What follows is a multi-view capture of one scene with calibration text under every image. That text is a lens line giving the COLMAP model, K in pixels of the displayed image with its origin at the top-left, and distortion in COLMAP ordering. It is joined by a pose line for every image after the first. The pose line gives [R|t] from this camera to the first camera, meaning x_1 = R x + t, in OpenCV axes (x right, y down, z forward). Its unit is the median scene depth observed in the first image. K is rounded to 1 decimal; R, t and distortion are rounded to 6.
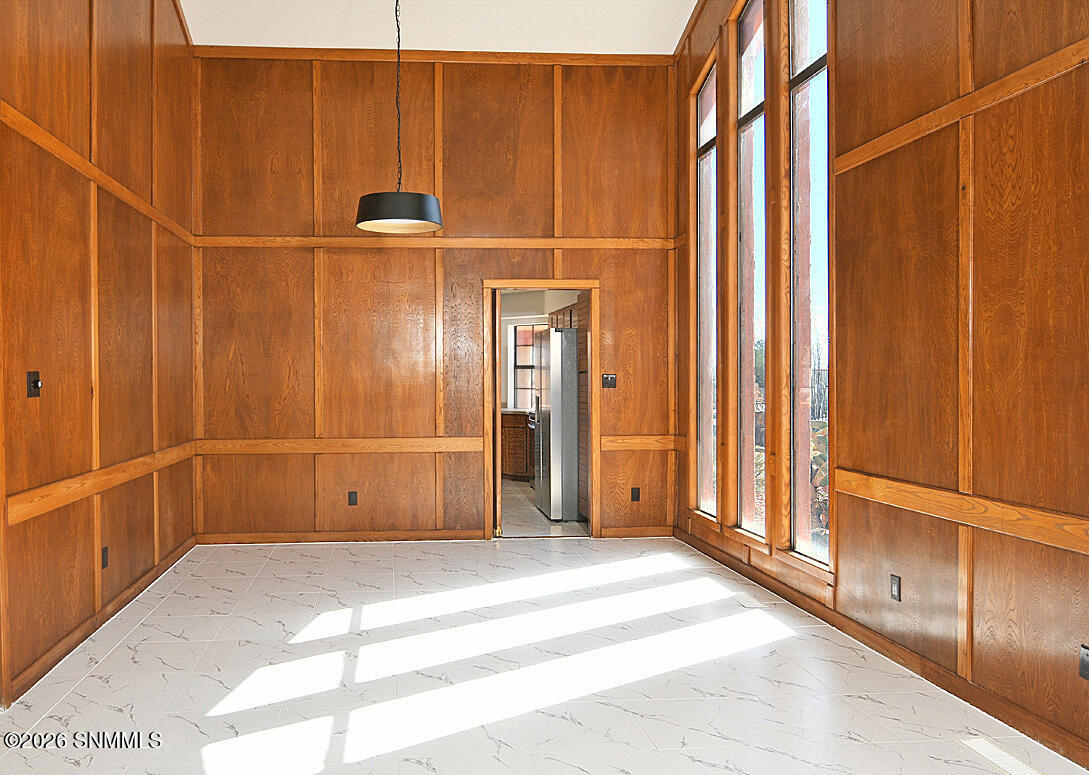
lens RADIAL K [[837.4, 0, 544.5], [0, 837.4, 389.8], [0, 0, 1]] dist [-0.006495, -0.005504]
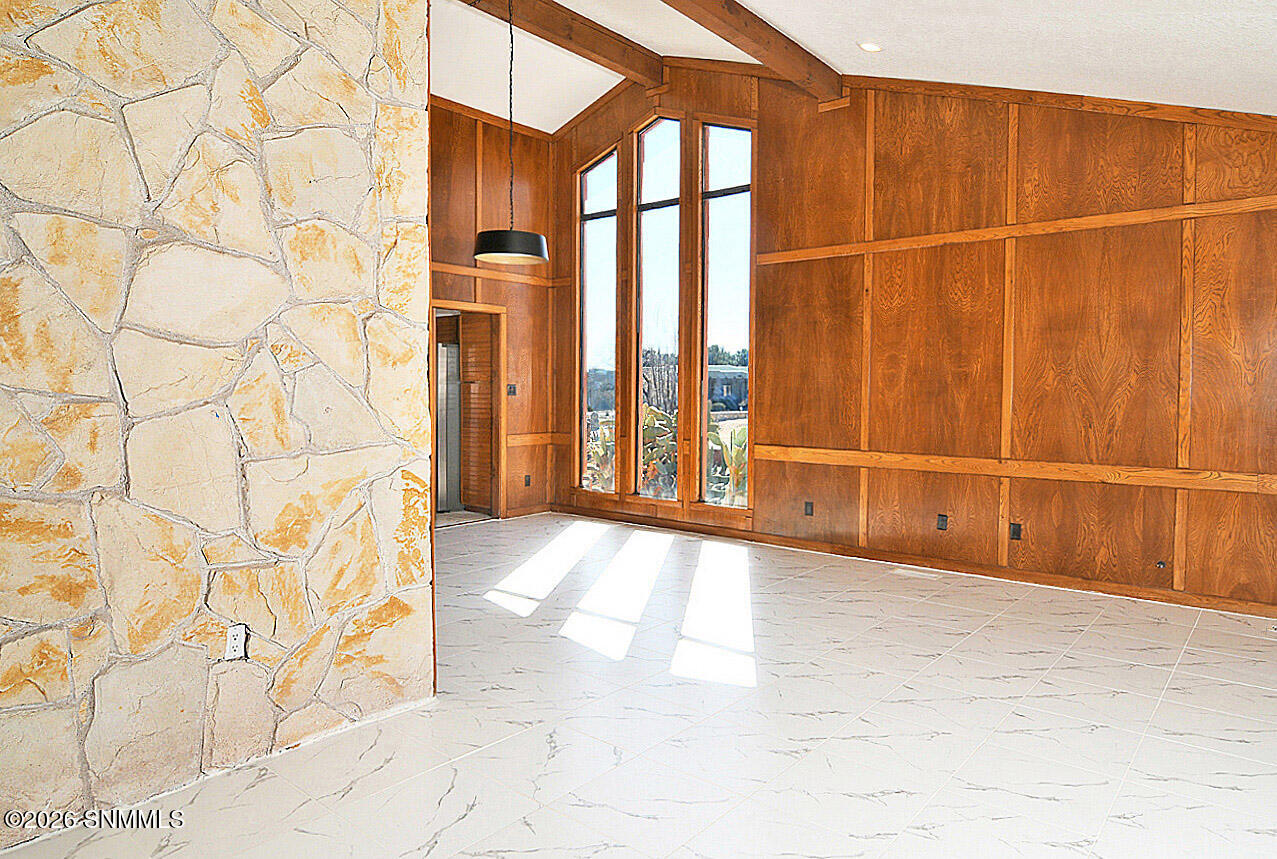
lens RADIAL K [[789.2, 0, 637.9], [0, 789.2, 422.8], [0, 0, 1]] dist [-0.000691, 0.000561]
pose [[0.697942, -0.020074, 0.715873, -0.976004], [0.000429, 0.999619, 0.027612, 0.008449], [-0.716154, -0.018964, 0.697685, 0.095009]]
